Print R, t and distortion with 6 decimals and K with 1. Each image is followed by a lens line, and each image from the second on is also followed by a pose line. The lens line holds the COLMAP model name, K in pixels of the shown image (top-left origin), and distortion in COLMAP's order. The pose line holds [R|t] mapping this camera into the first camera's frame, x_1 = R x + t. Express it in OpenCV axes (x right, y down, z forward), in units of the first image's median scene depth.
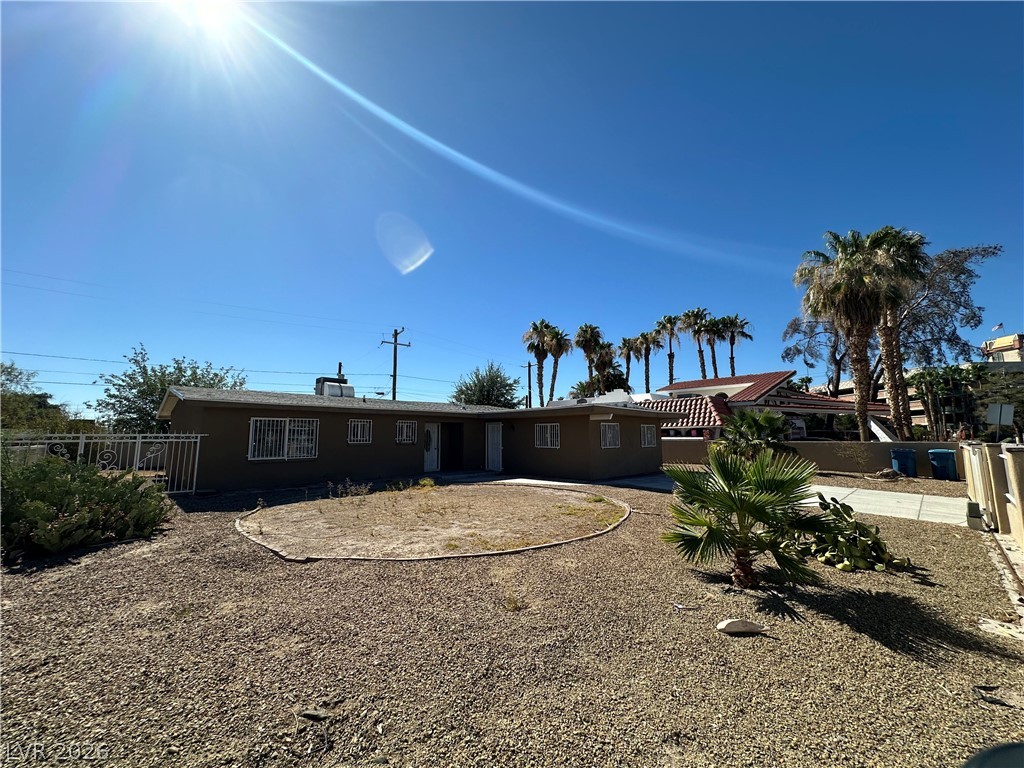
lens RADIAL K [[407.1, 0, 511.3], [0, 407.1, 386.2], [0, 0, 1]] dist [-0.002841, 0.000343]
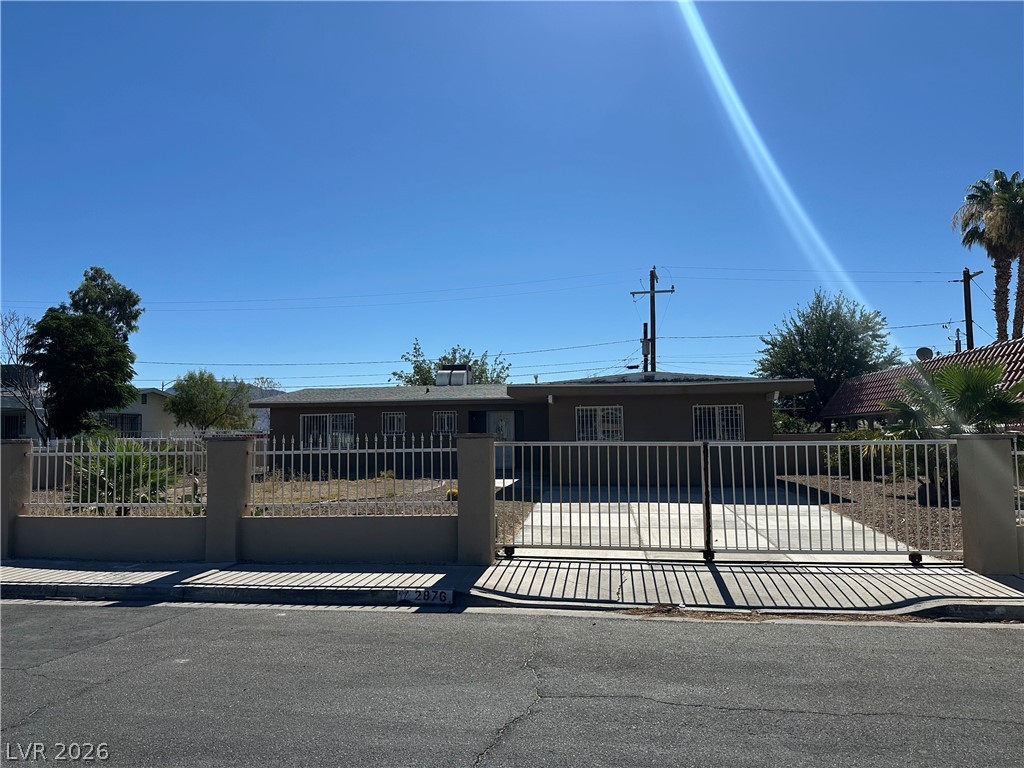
lens RADIAL K [[706.3, 0, 508.8], [0, 706.3, 392.2], [0, 0, 1]] dist [0.069160, -0.085983]
pose [[0.620538, -0.047784, -0.782719, 0.443982], [0.105448, 0.994161, 0.022907, 0.009150], [0.777054, -0.096750, 0.621954, 0.057163]]
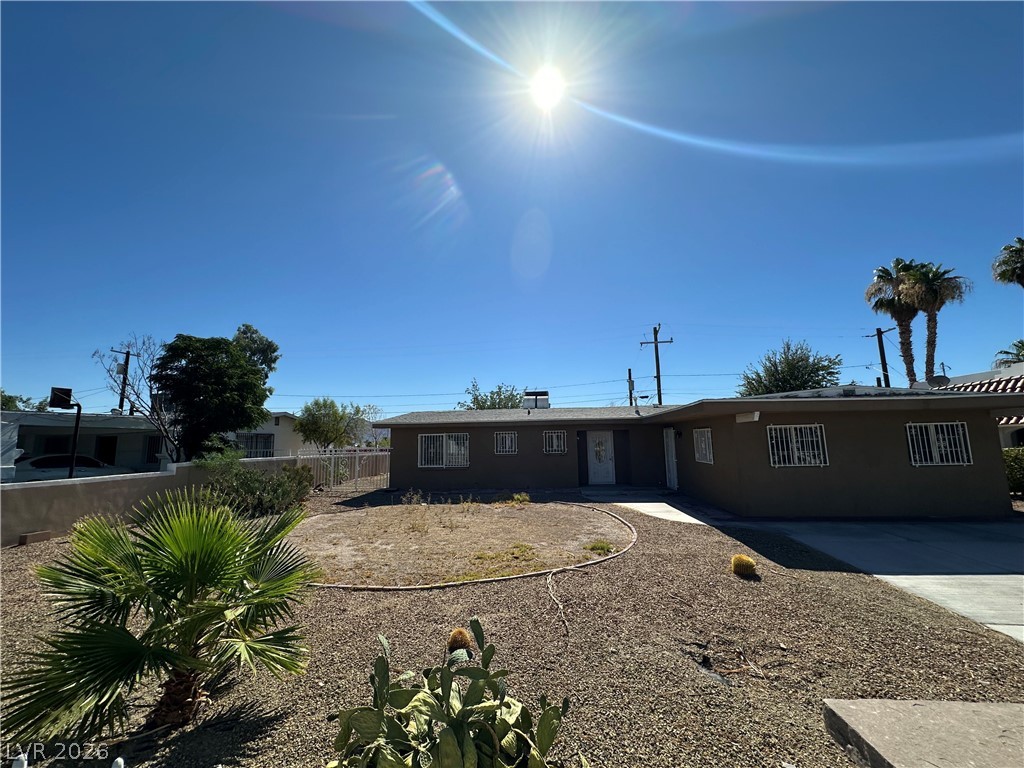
lens RADIAL K [[407.1, 0, 512.7], [0, 407.1, 386.0], [0, 0, 1]] dist [-0.002841, 0.000343]
pose [[0.652808, -0.109980, -0.749497, 0.175142], [0.107685, 0.992830, -0.051894, 0.007576], [0.749830, -0.046833, 0.659971, 0.118631]]
